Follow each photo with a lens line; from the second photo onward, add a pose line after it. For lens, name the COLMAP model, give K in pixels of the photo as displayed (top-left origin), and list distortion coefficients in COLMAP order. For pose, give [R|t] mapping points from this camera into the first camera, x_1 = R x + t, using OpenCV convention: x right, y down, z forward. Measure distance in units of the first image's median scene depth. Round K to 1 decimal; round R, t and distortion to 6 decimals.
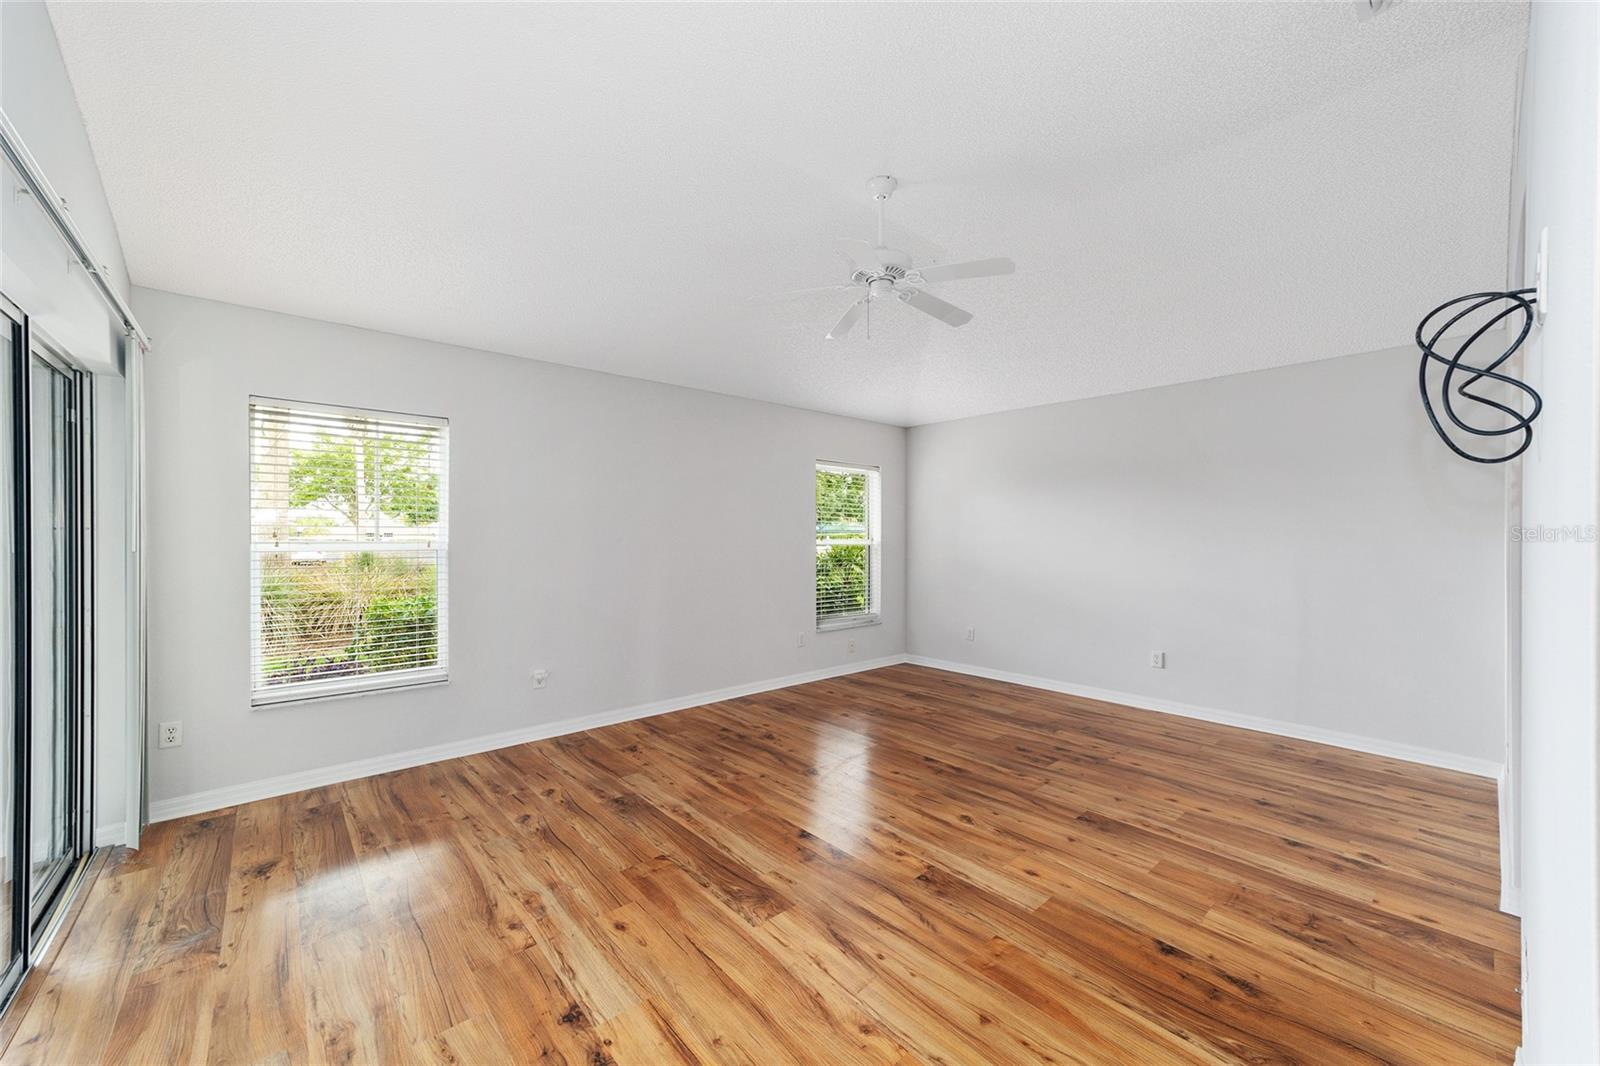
lens RADIAL K [[613.0, 0, 799.9], [0, 613.0, 537.3], [0, 0, 1]] dist [-0.016018, 0.008710]
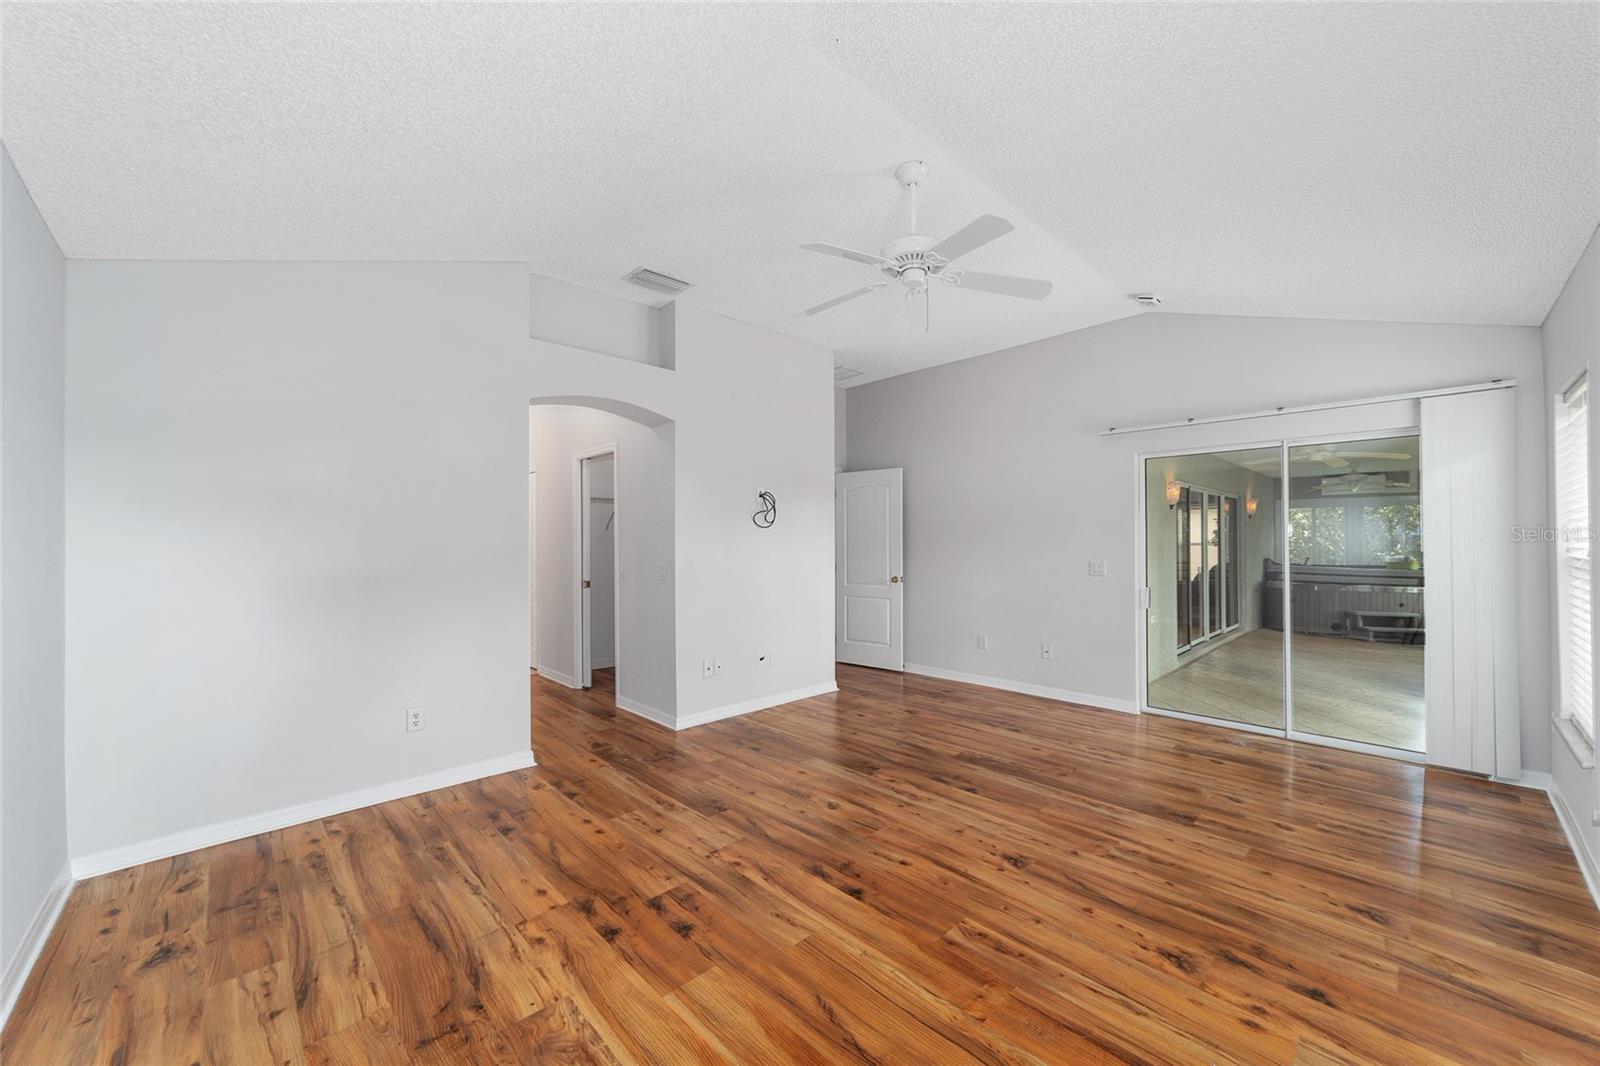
lens RADIAL K [[613.0, 0, 799.9], [0, 613.0, 537.3], [0, 0, 1]] dist [-0.016018, 0.008710]
pose [[-0.999072, 0.002512, -0.042987, 0.343568], [0.002793, 0.999975, -0.006480, -0.003993], [0.042969, -0.006594, -0.999055, 1.901033]]
